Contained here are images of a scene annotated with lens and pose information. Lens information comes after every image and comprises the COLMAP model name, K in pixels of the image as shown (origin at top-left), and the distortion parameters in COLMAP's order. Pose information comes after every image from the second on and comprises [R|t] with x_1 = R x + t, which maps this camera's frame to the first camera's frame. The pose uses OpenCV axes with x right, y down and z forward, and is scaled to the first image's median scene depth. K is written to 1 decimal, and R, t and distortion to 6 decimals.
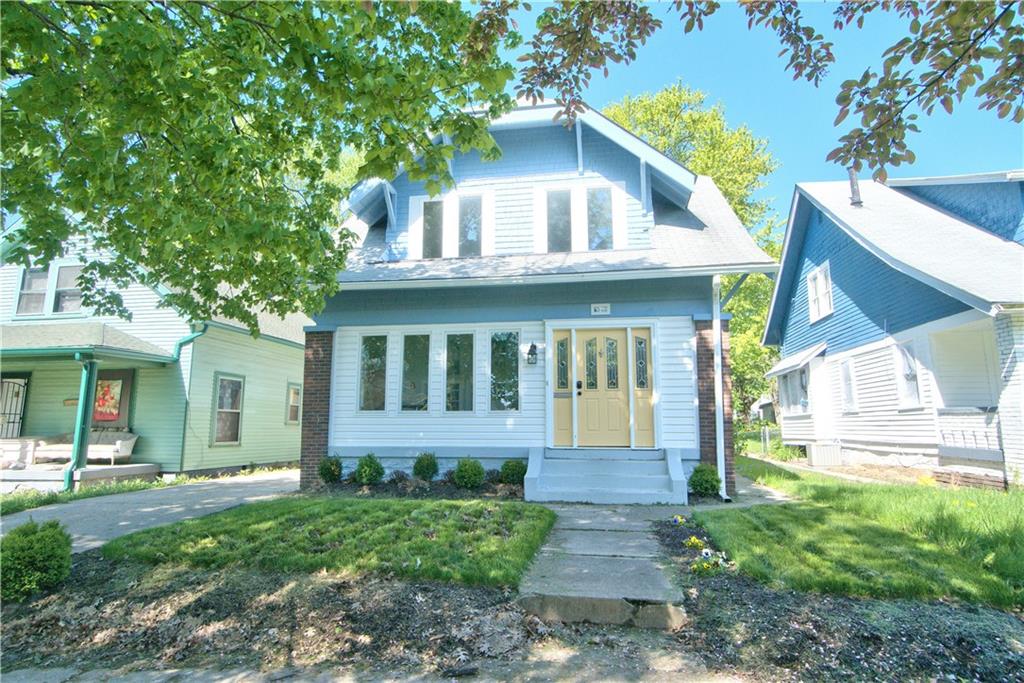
lens RADIAL K [[508.8, 0, 515.4], [0, 508.8, 330.4], [0, 0, 1]] dist [0.000790, -0.000280]
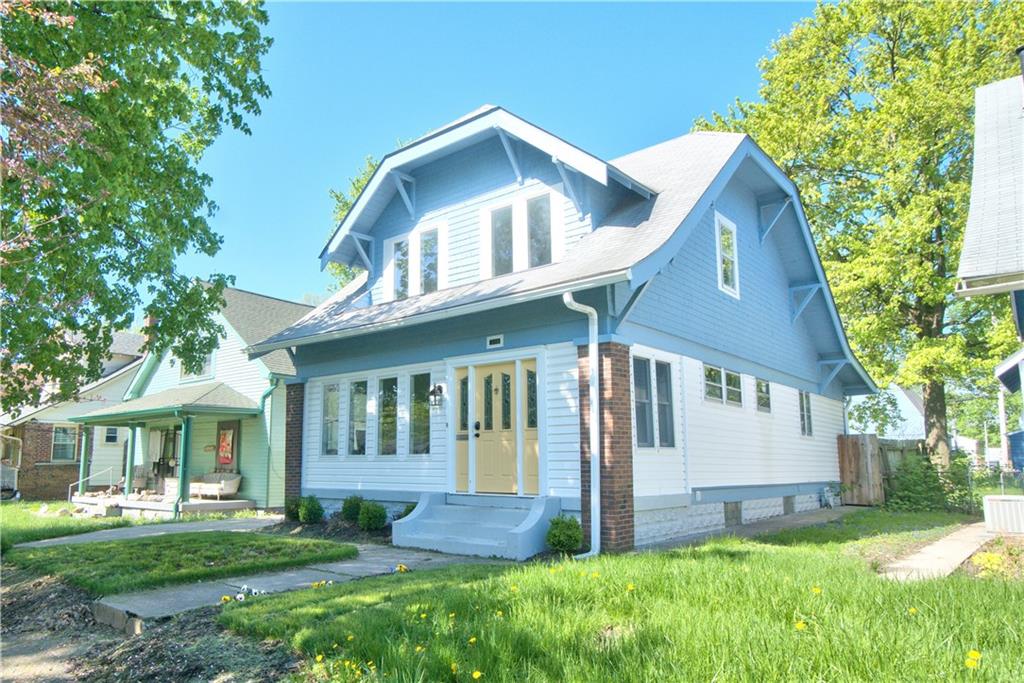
lens RADIAL K [[639.8, 0, 512.0], [0, 639.8, 341.5], [0, 0, 1]] dist [0.000006, 0.000807]
pose [[0.867883, -0.094242, -0.487747, 0.655964], [0.091758, 0.995357, -0.029050, -0.004864], [0.488220, -0.019542, 0.872502, 0.018247]]
